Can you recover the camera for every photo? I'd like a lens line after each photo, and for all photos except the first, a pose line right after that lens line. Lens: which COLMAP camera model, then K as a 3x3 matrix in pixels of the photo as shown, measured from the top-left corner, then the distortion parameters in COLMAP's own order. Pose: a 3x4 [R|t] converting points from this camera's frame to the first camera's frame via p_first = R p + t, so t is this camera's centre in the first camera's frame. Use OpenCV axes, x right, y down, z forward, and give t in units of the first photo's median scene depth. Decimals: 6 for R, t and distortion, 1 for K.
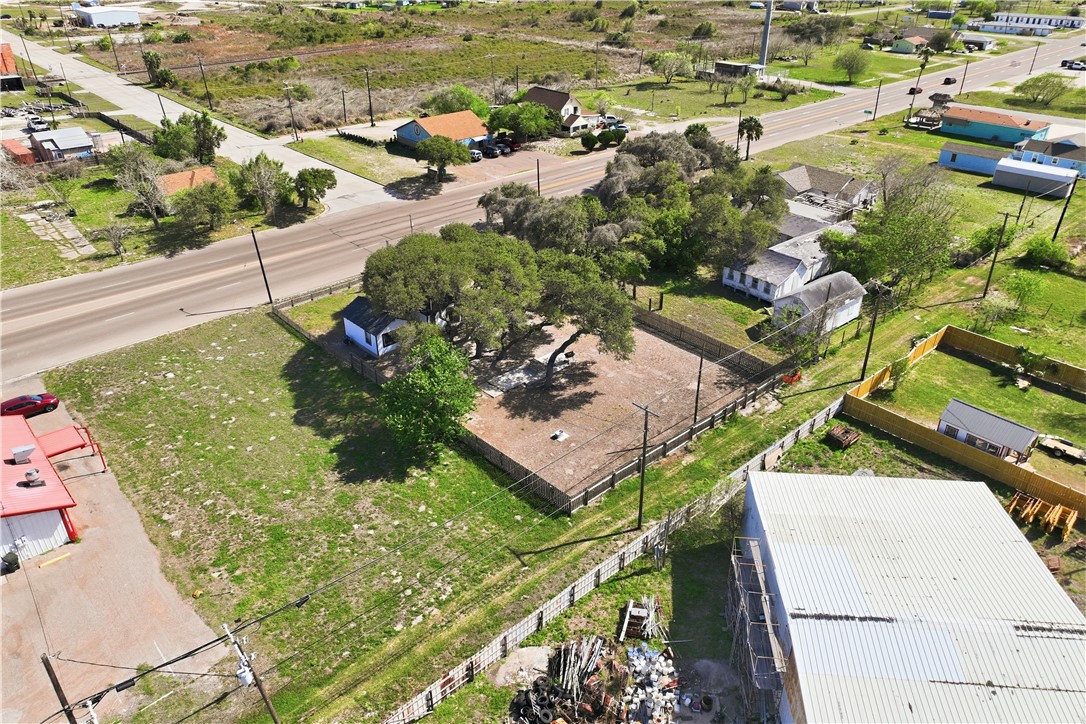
lens RADIAL K [[753.3, 0, 541.8], [0, 753.3, 378.5], [0, 0, 1]] dist [0.002645, 0.001468]
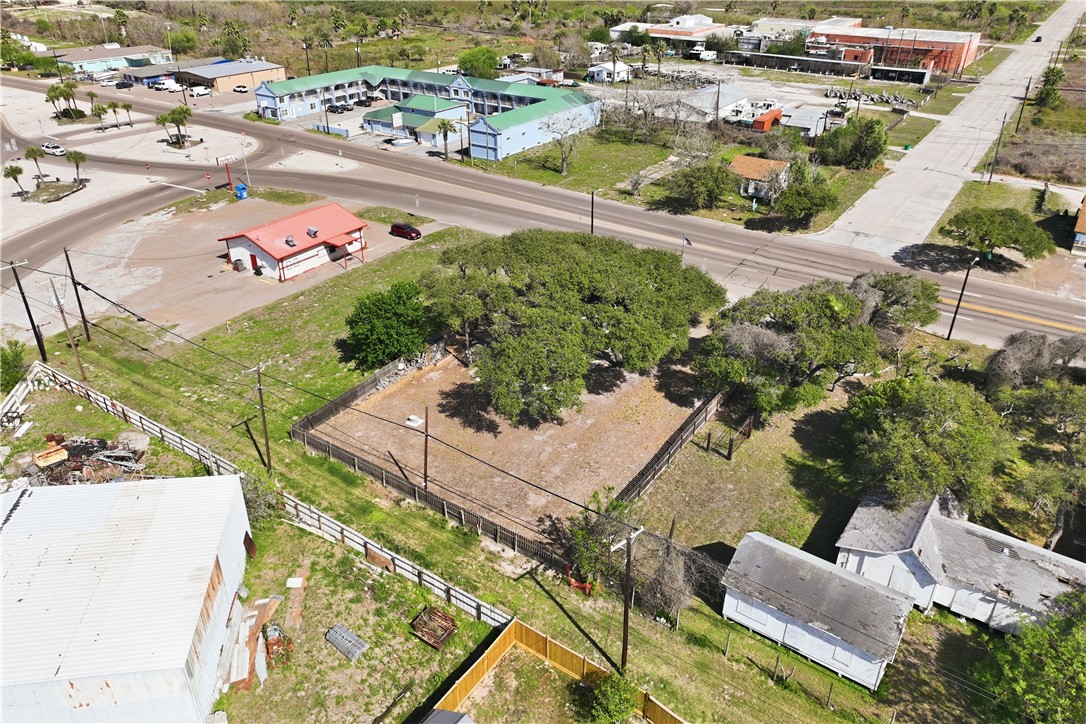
lens RADIAL K [[753.3, 0, 541.8], [0, 753.3, 378.5], [0, 0, 1]] dist [0.002645, 0.001468]
pose [[0.236654, 0.494974, -0.836059, 0.963195], [-0.501035, 0.799433, 0.331468, -0.428678], [0.832442, 0.340452, 0.437188, 0.728676]]
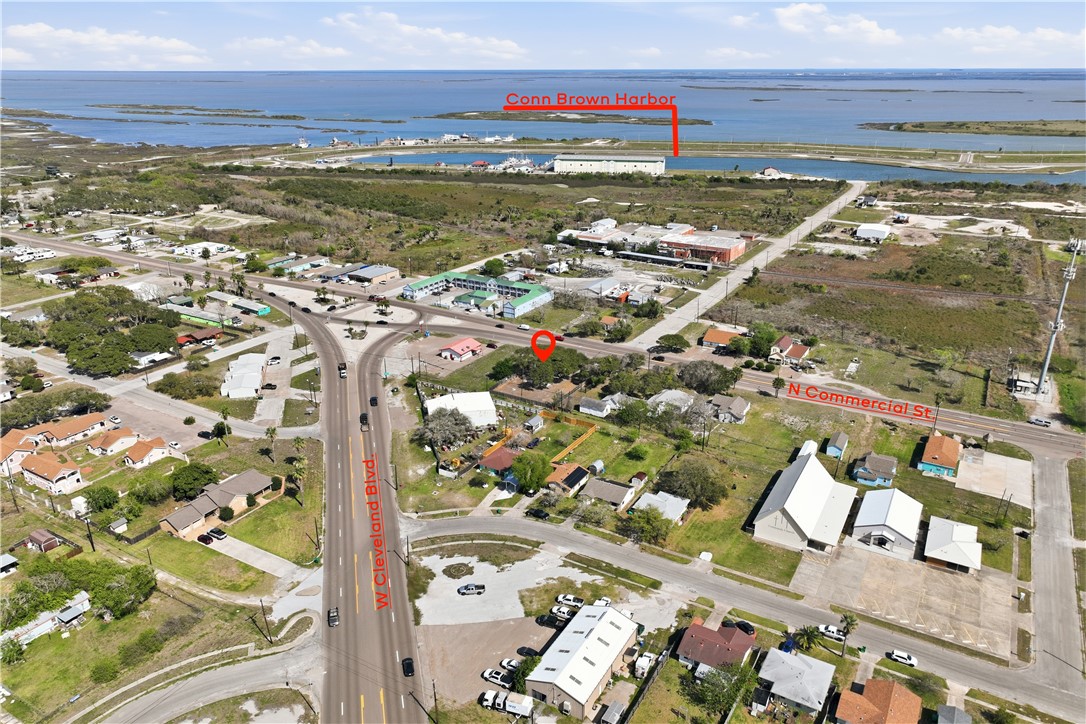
lens RADIAL K [[753.3, 0, 541.8], [0, 753.3, 378.5], [0, 0, 1]] dist [0.002645, 0.001468]
pose [[0.295072, 0.358646, -0.885610, 4.207828], [-0.486865, 0.853960, 0.183613, -0.924315], [0.822128, 0.376994, 0.426592, -0.802977]]
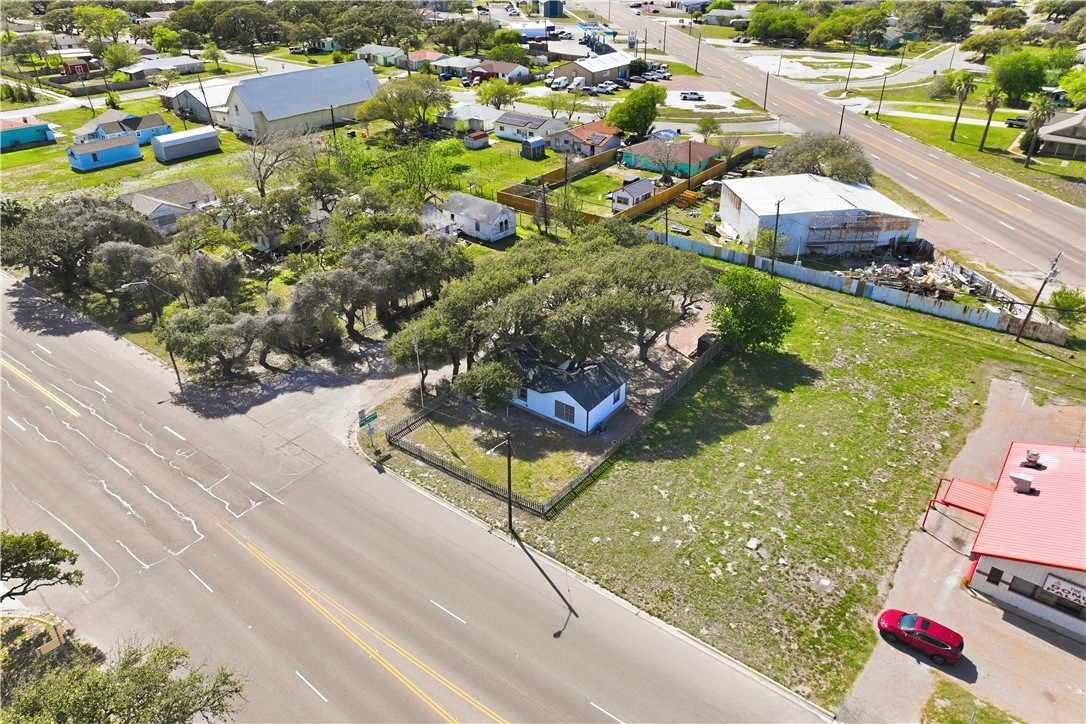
lens RADIAL K [[753.3, 0, 541.8], [0, 753.3, 378.5], [0, 0, 1]] dist [0.002645, 0.001468]
pose [[-0.181187, -0.513517, 0.838732, -1.198521], [0.502669, 0.684669, 0.527780, -0.730971], [-0.845278, 0.517232, 0.134076, 1.205727]]
